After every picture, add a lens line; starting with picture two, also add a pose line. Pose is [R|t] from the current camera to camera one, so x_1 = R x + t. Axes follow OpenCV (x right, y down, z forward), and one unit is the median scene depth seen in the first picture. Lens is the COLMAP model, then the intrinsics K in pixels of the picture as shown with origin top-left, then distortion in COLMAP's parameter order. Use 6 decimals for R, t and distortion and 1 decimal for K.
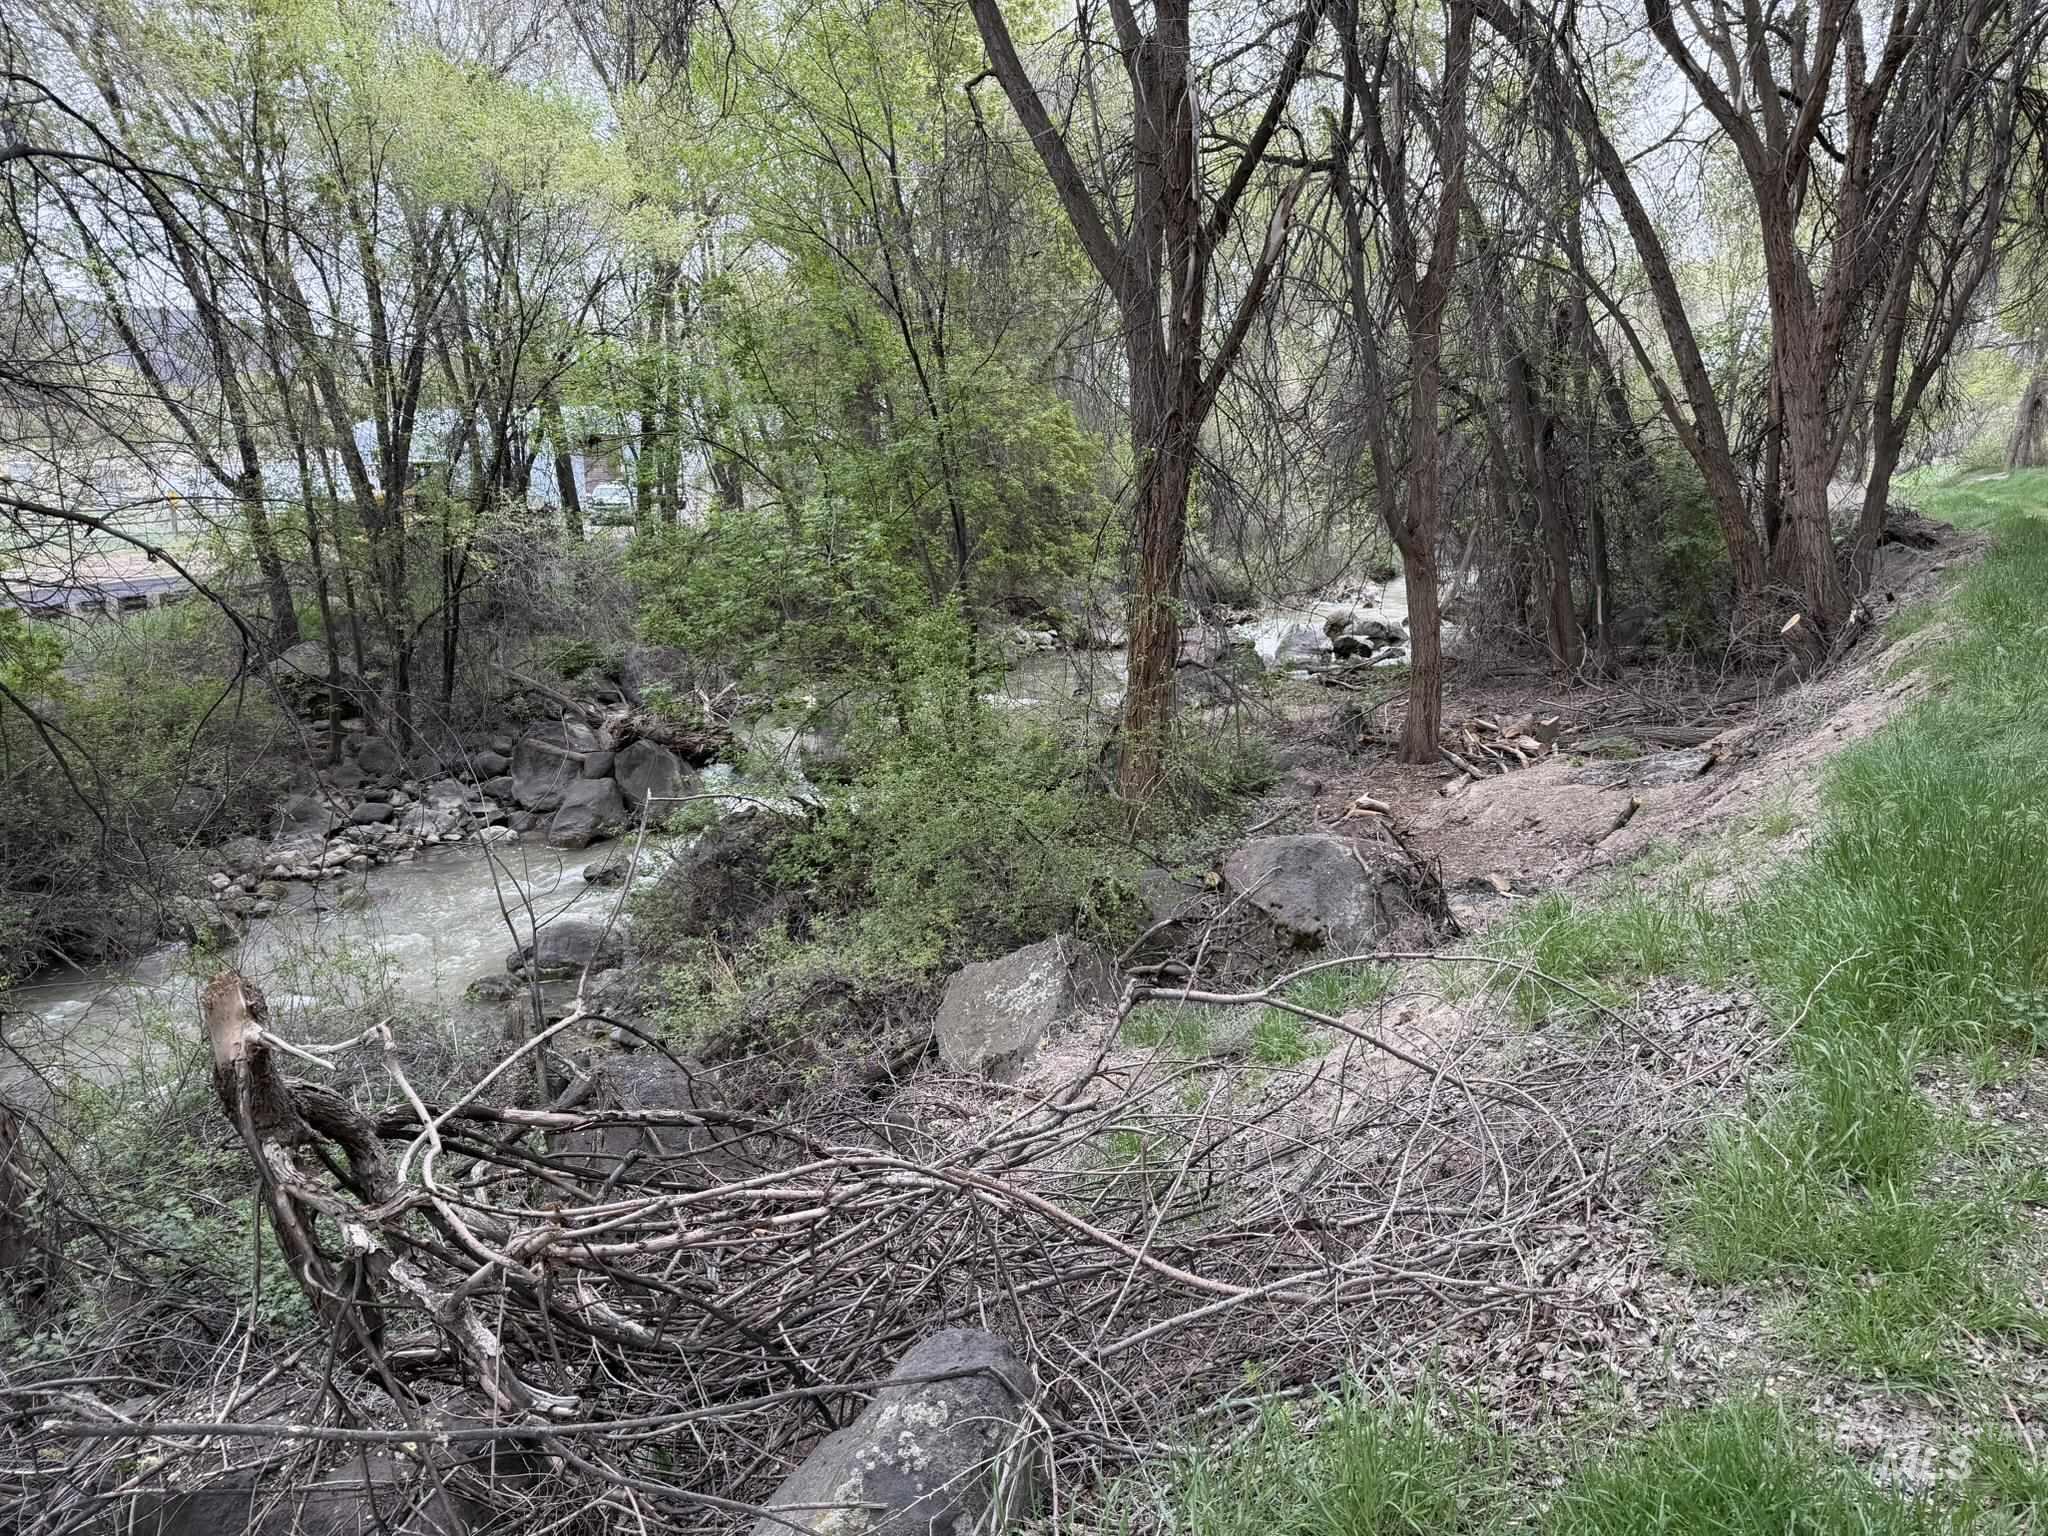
lens RADIAL K [[1481.4, 0, 962.8], [0, 1481.4, 796.4], [0, 0, 1]] dist [0.000728, -0.004746]
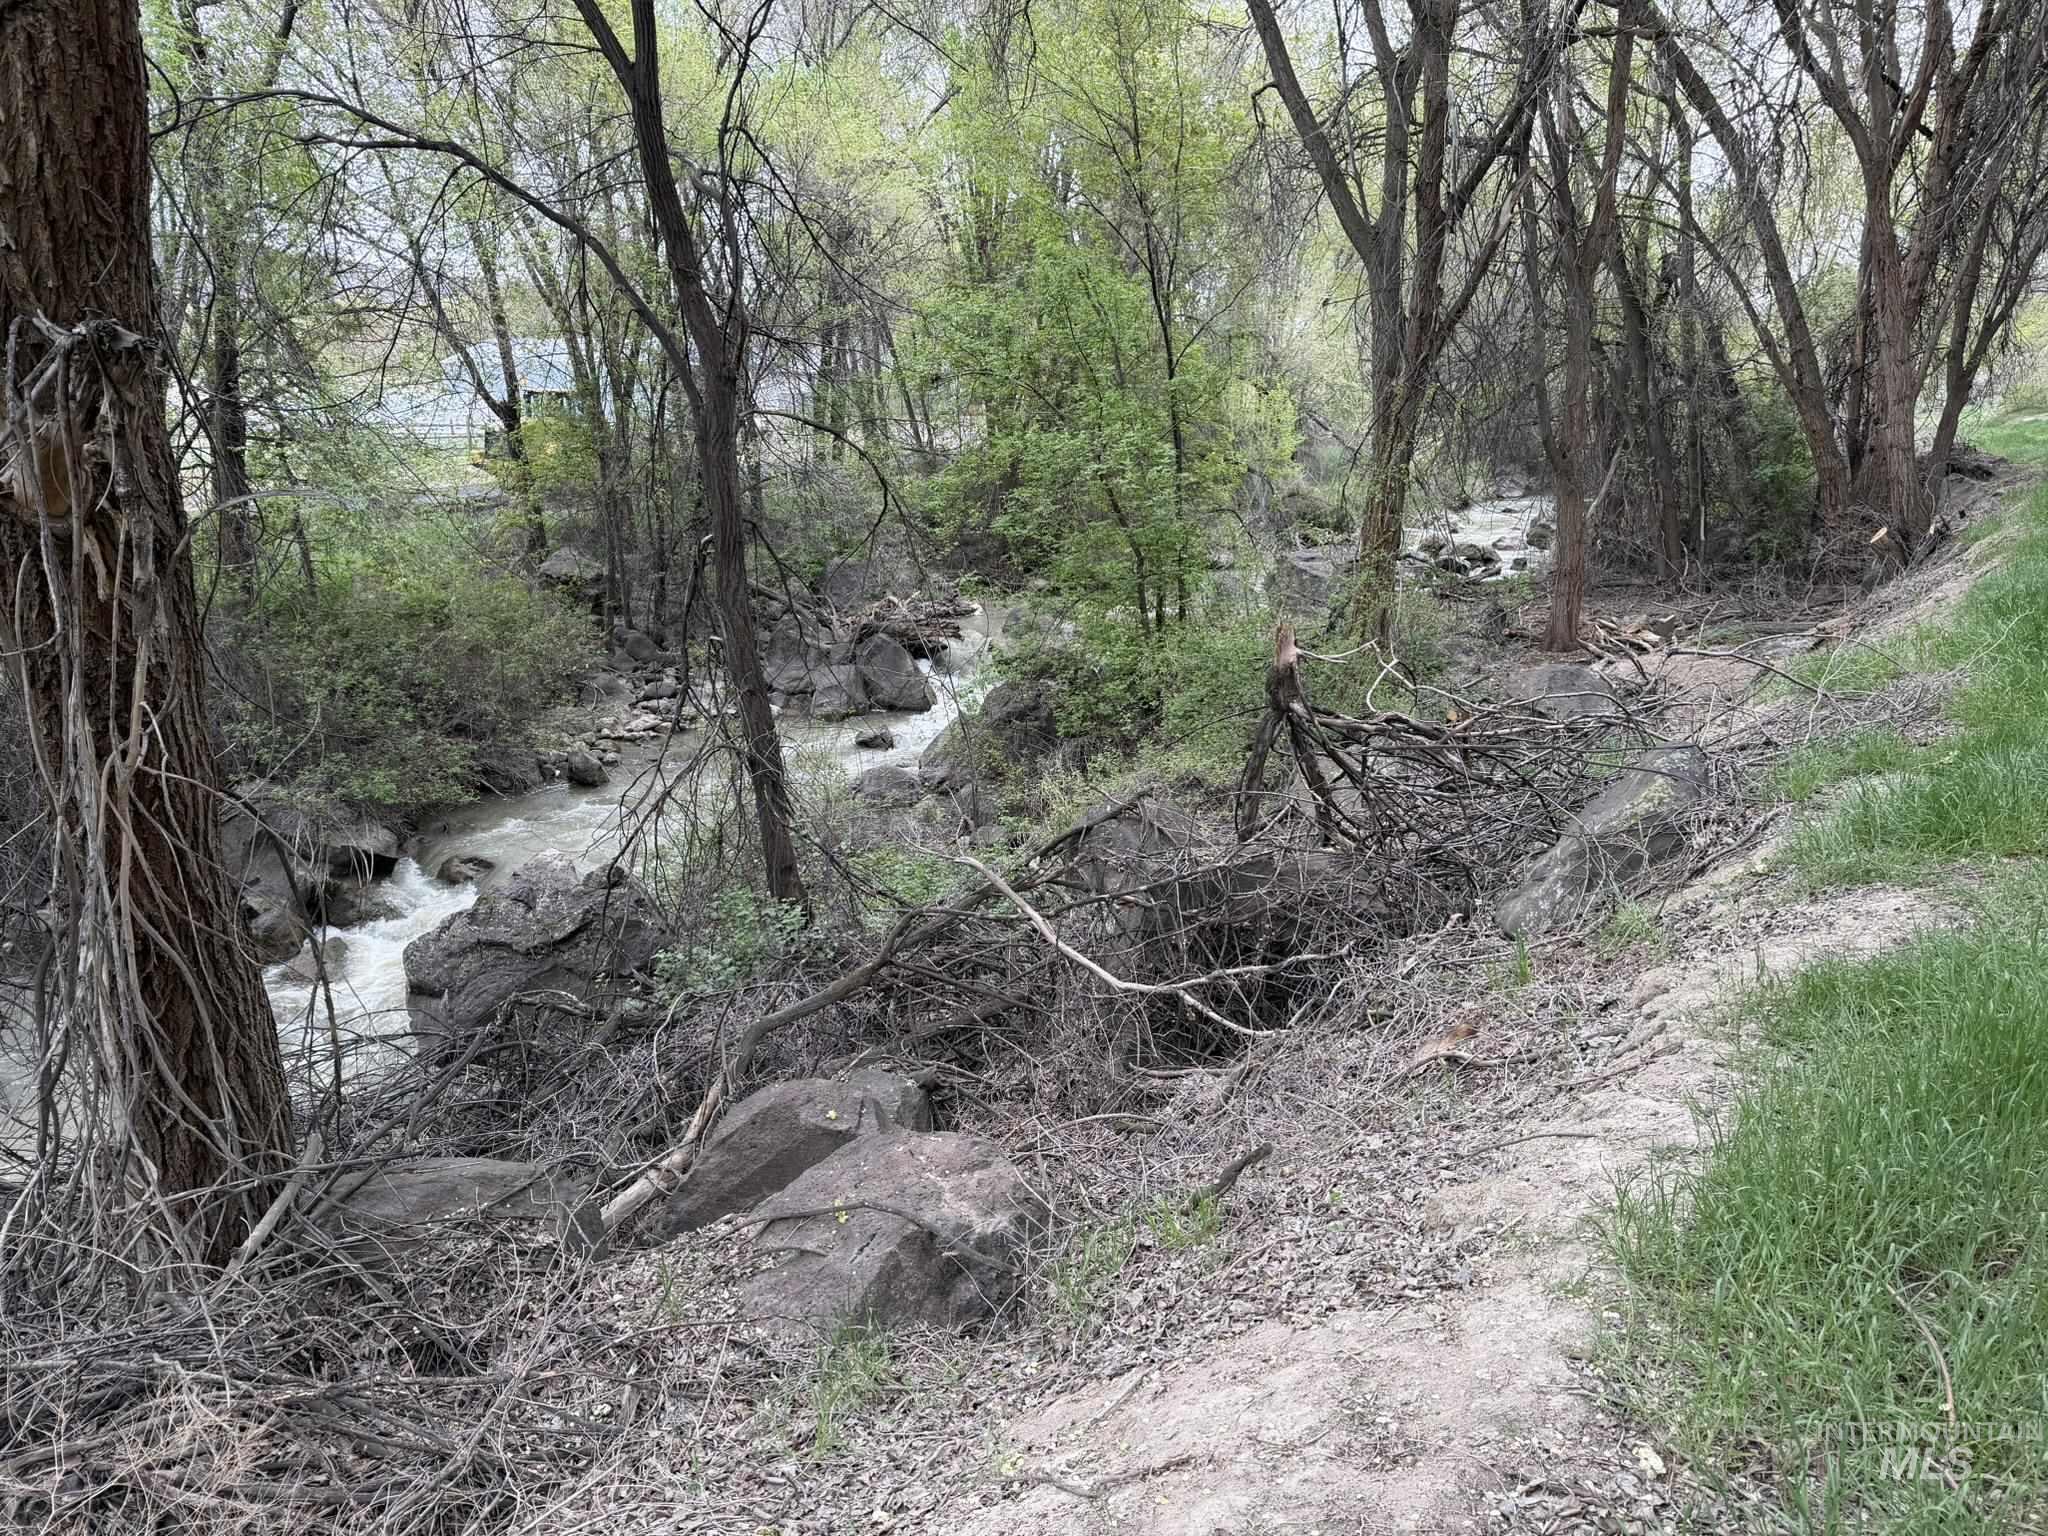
lens RADIAL K [[1481.4, 0, 962.8], [0, 1481.4, 796.4], [0, 0, 1]] dist [0.000728, -0.004746]
pose [[0.999870, 0.010623, -0.012154, -0.152164], [-0.010086, 0.999008, 0.043371, 0.045426], [0.012602, -0.043243, 0.998985, -0.200561]]
